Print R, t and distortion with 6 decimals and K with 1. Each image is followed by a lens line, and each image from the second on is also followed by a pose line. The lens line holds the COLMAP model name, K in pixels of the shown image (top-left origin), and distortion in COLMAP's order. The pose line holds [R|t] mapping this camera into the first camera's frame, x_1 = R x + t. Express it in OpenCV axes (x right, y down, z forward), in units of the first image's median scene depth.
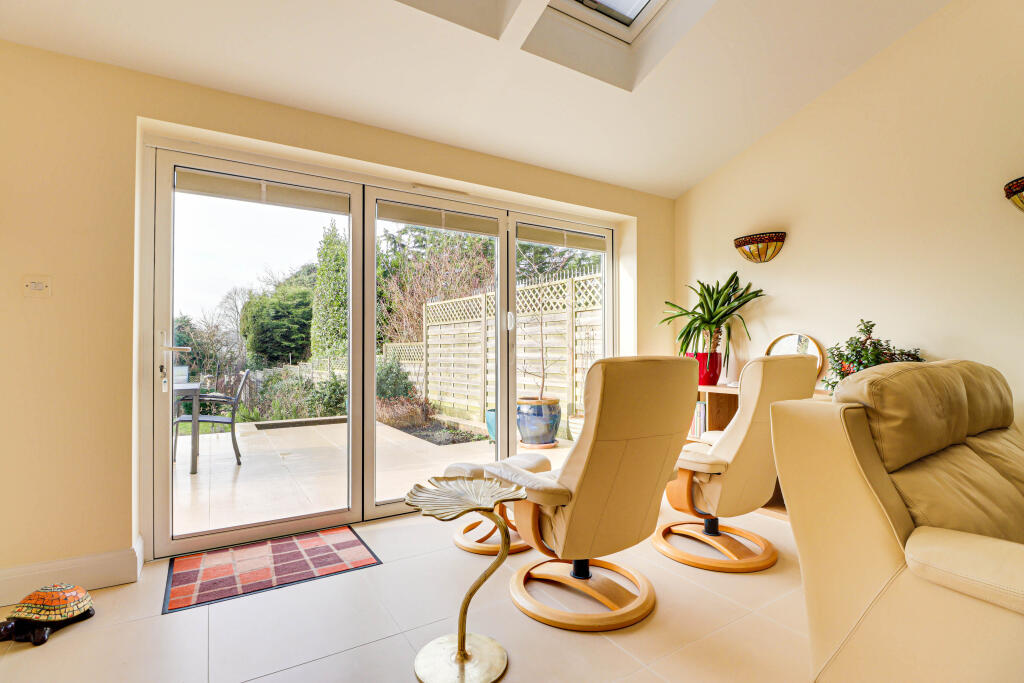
lens RADIAL K [[474.5, 0, 512.0], [0, 474.5, 341.5], [0, 0, 1]] dist [0.000825, 0.000020]
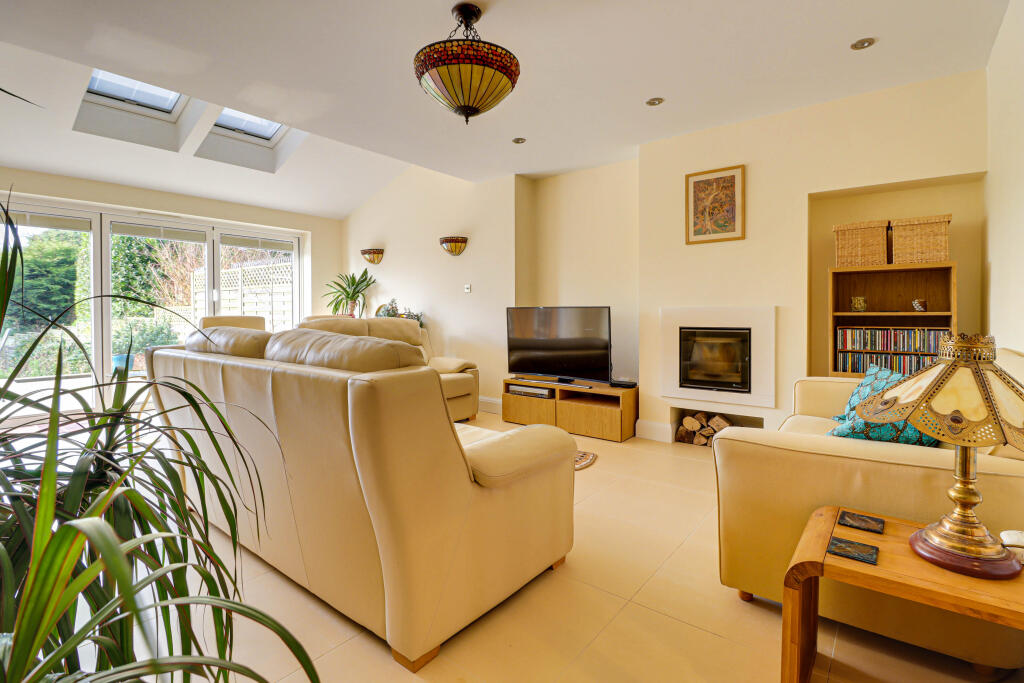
lens RADIAL K [[471.2, 0, 509.0], [0, 471.2, 322.3], [0, 0, 1]] dist [0.000423, -0.014325]
pose [[0.942410, -0.004146, 0.334434, 0.358565], [-0.007997, 0.999358, 0.034924, -0.012271], [-0.334364, -0.035587, 0.941772, -0.758754]]
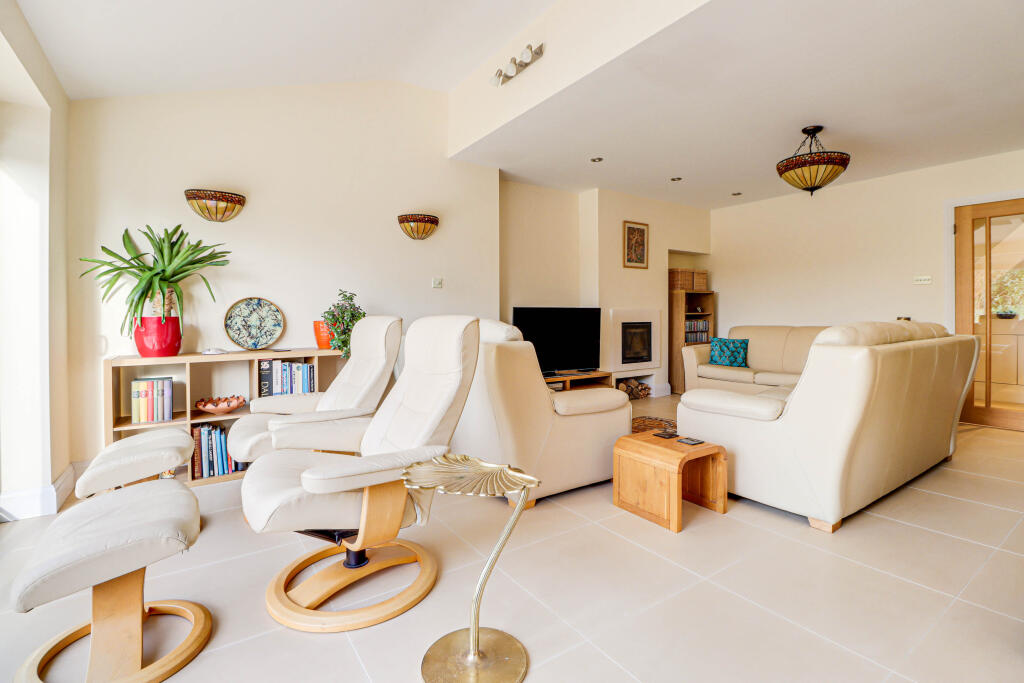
lens RADIAL K [[483.5, 0, 516.0], [0, 483.5, 325.9], [0, 0, 1]] dist [0.000674, -0.013206]
pose [[-0.049394, -0.019249, 0.998594, -0.411167], [-0.013783, 0.999732, 0.018590, 0.014117], [-0.998684, -0.012845, -0.049647, 0.400449]]
